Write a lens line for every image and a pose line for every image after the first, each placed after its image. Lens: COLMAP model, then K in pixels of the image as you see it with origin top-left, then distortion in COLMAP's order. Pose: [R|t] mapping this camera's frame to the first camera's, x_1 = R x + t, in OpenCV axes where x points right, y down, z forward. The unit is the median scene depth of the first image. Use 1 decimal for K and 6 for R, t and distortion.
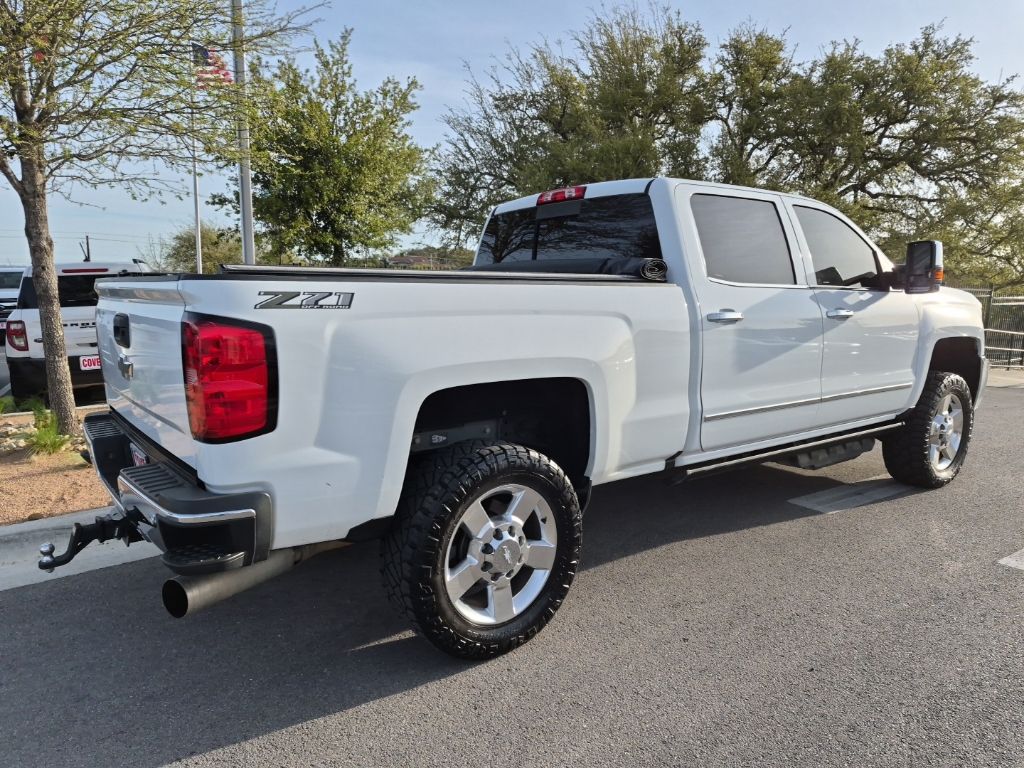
lens RADIAL K [[704.6, 0, 500.2], [0, 704.6, 383.2], [0, 0, 1]] dist [0.111606, -0.122593]
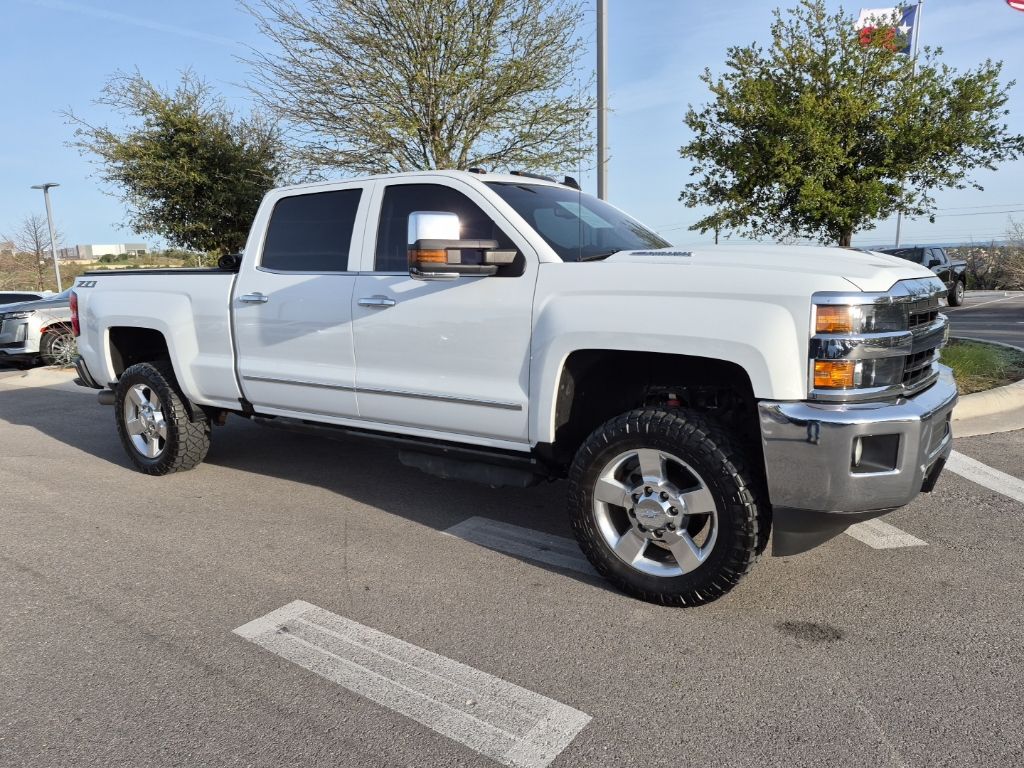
lens RADIAL K [[704.6, 0, 500.2], [0, 704.6, 383.2], [0, 0, 1]] dist [0.111606, -0.122593]
pose [[0.301880, 0.137960, -0.943311, 1.615788], [-0.102705, 0.988421, 0.111690, -0.128497], [0.947798, 0.063166, 0.312554, 1.008889]]
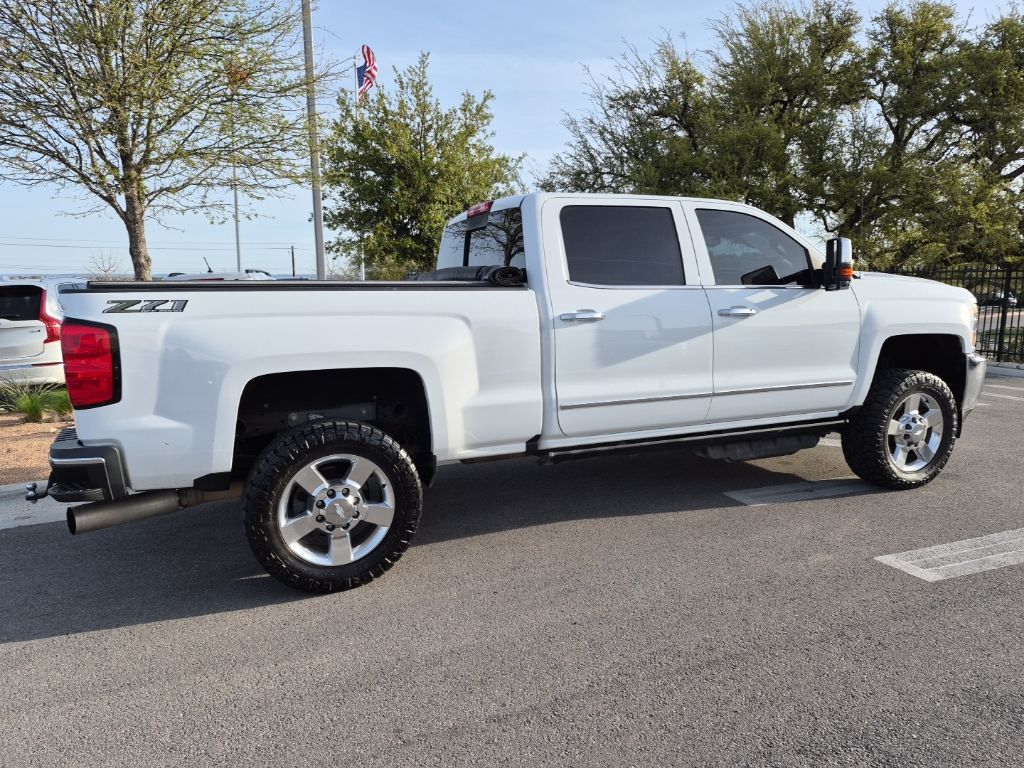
lens RADIAL K [[704.6, 0, 500.2], [0, 704.6, 383.2], [0, 0, 1]] dist [0.111606, -0.122593]
pose [[0.970099, 0.015582, -0.242207, 0.452160], [-0.014878, 0.999878, 0.004737, 0.008199], [0.242251, -0.000992, 0.970213, -0.103208]]
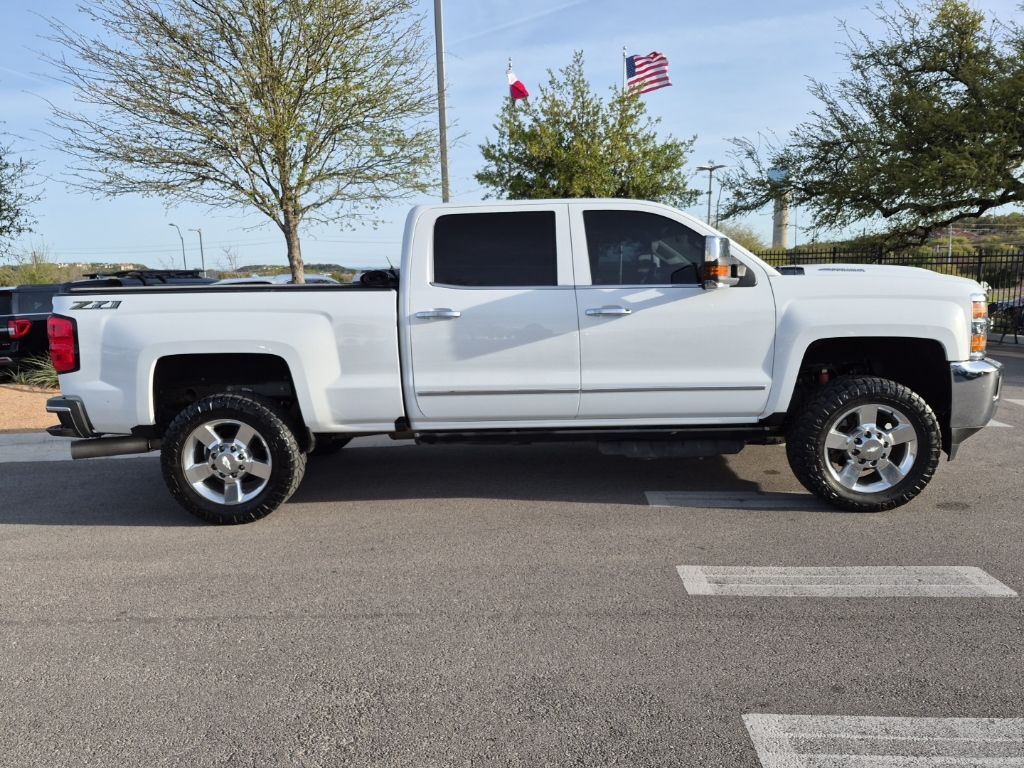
lens RADIAL K [[704.6, 0, 500.2], [0, 704.6, 383.2], [0, 0, 1]] dist [0.111606, -0.122593]
pose [[0.778626, 0.068387, -0.623750, 1.163632], [-0.054910, 0.997656, 0.040837, -0.028421], [0.625081, 0.002453, 0.780556, 0.097711]]
